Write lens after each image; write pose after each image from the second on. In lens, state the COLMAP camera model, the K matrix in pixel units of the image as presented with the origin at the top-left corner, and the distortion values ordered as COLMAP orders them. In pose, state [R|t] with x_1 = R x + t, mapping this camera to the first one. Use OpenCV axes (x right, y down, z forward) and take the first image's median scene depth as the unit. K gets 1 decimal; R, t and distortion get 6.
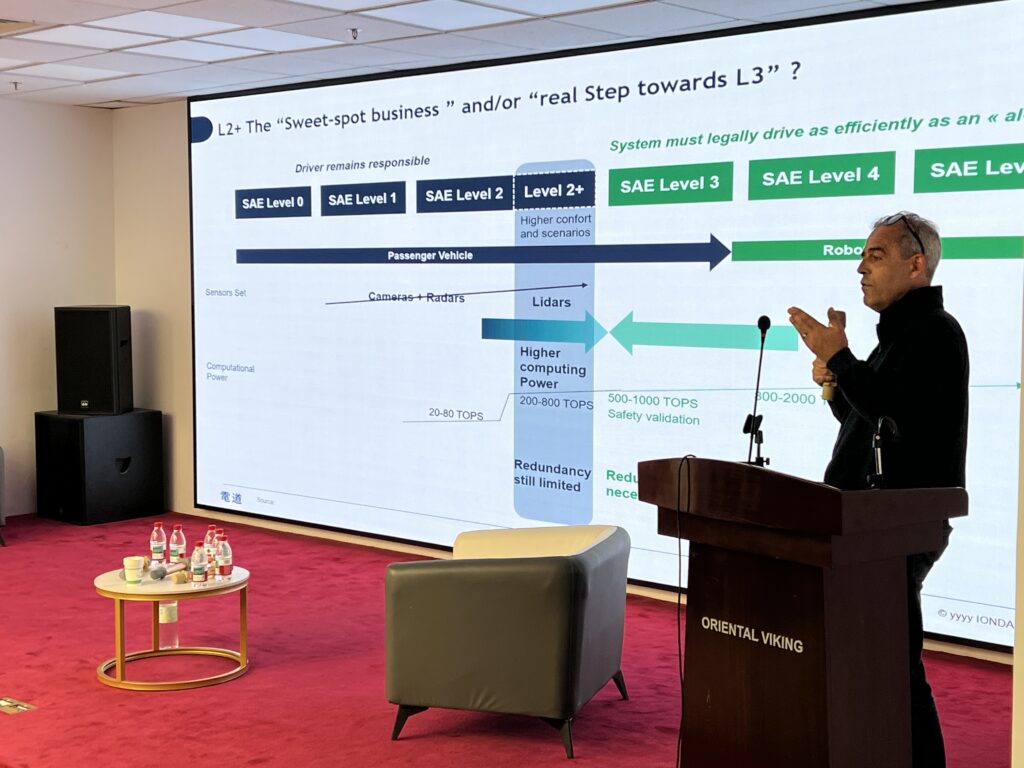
lens RADIAL K [[1532.5, 0, 512.0], [0, 1532.5, 384.0], [0, 0, 1]] dist [0.095469, -0.173885]
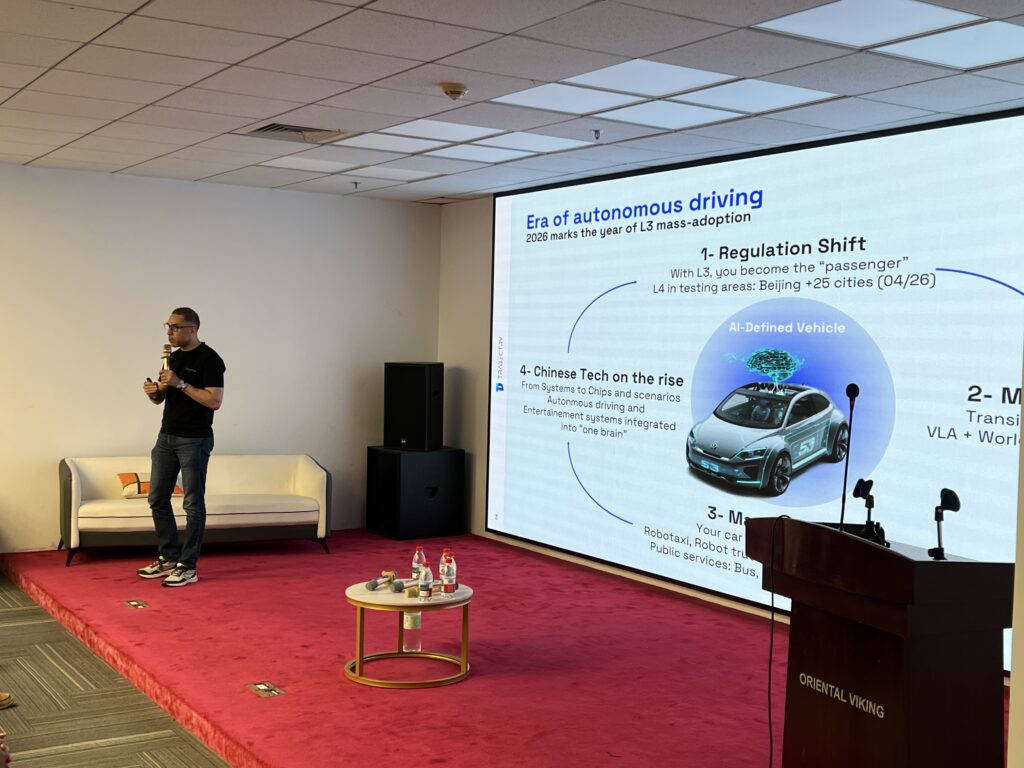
lens RADIAL K [[1255.7, 0, 512.0], [0, 1255.7, 384.0], [0, 0, 1]] dist [0.191250, -0.641861]
pose [[0.967425, 0.031152, -0.251236, 0.096394], [-0.040964, 0.998585, -0.033919, -0.003857], [0.249823, 0.043106, 0.967331, 0.075317]]
